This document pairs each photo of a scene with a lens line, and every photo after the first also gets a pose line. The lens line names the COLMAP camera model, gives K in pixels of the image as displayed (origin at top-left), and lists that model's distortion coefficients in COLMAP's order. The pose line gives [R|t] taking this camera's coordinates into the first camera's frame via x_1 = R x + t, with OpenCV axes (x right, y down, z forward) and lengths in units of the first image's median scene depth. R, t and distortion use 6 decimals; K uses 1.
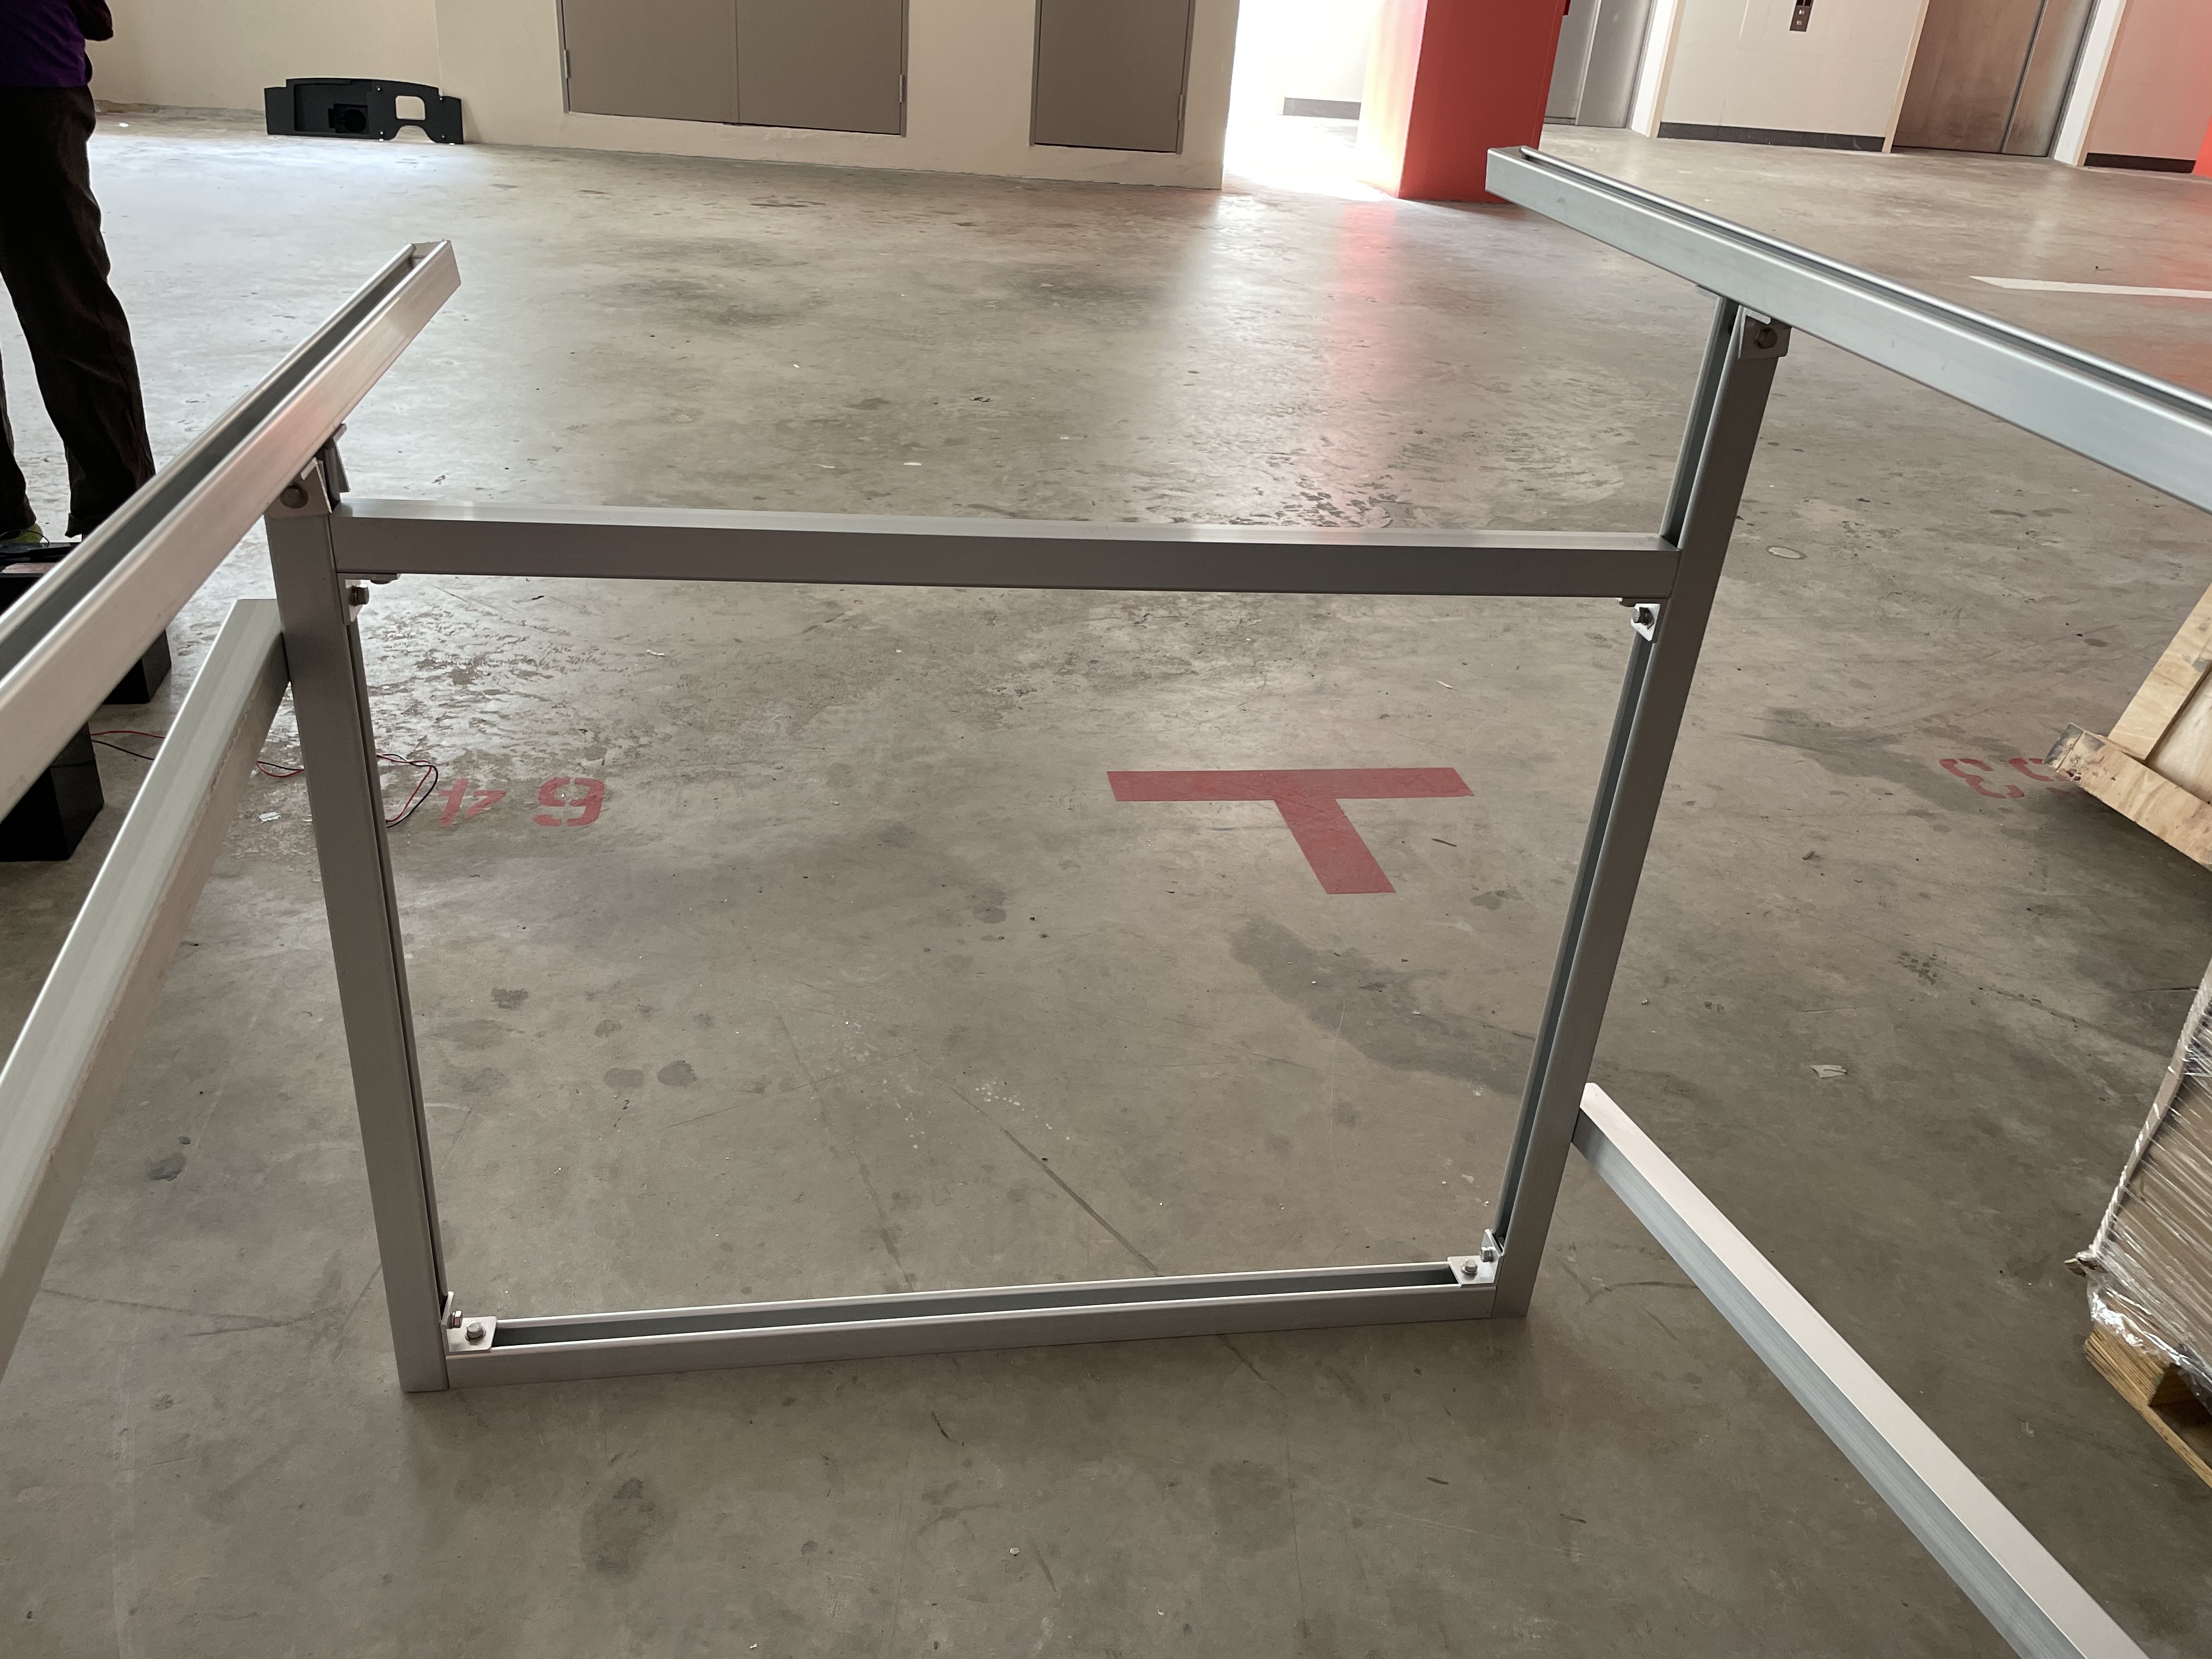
lens RADIAL K [[1665.6, 0, 1111.3], [0, 1665.6, 851.1], [0, 0, 1]] dist [0.041406, -0.048392]
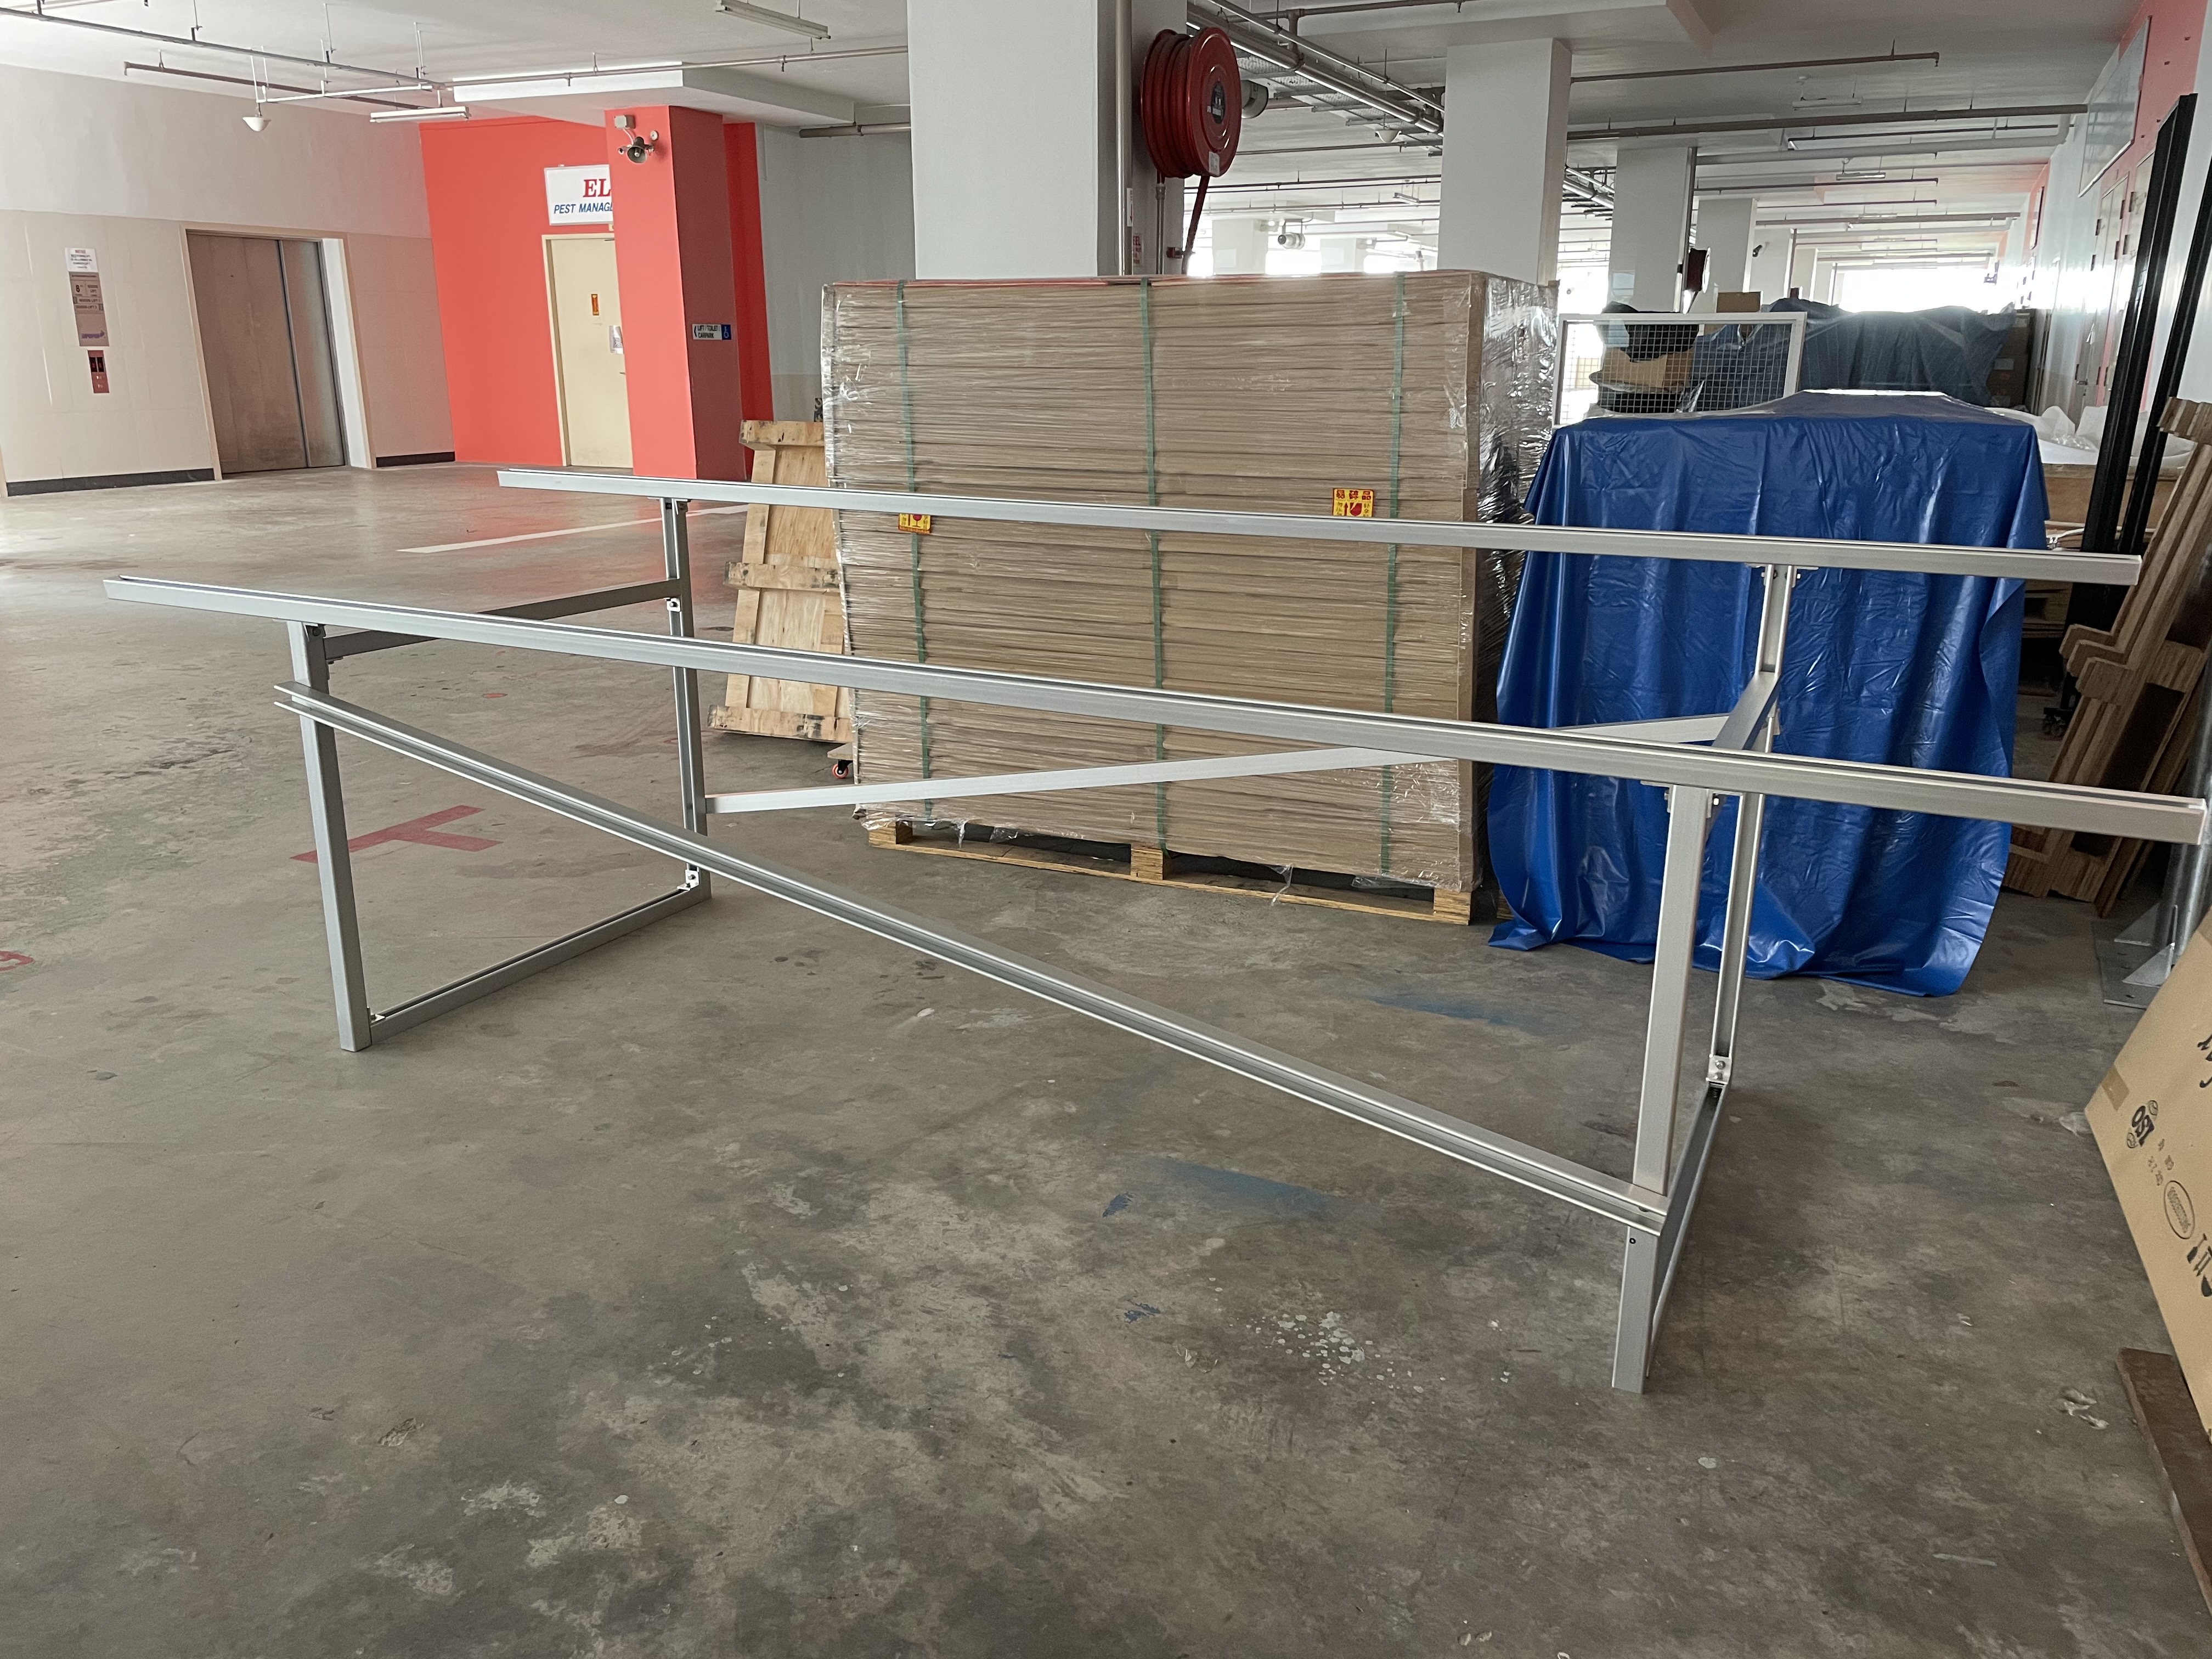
lens RADIAL K [[1665.6, 0, 1105.7], [0, 1665.6, 831.0], [0, 0, 1]] dist [0.041406, -0.048392]
pose [[0.583992, -0.298530, 0.754873, -0.139404], [0.429588, 0.902689, 0.024645, 0.042182], [-0.688773, 0.309892, 0.655408, -0.118361]]
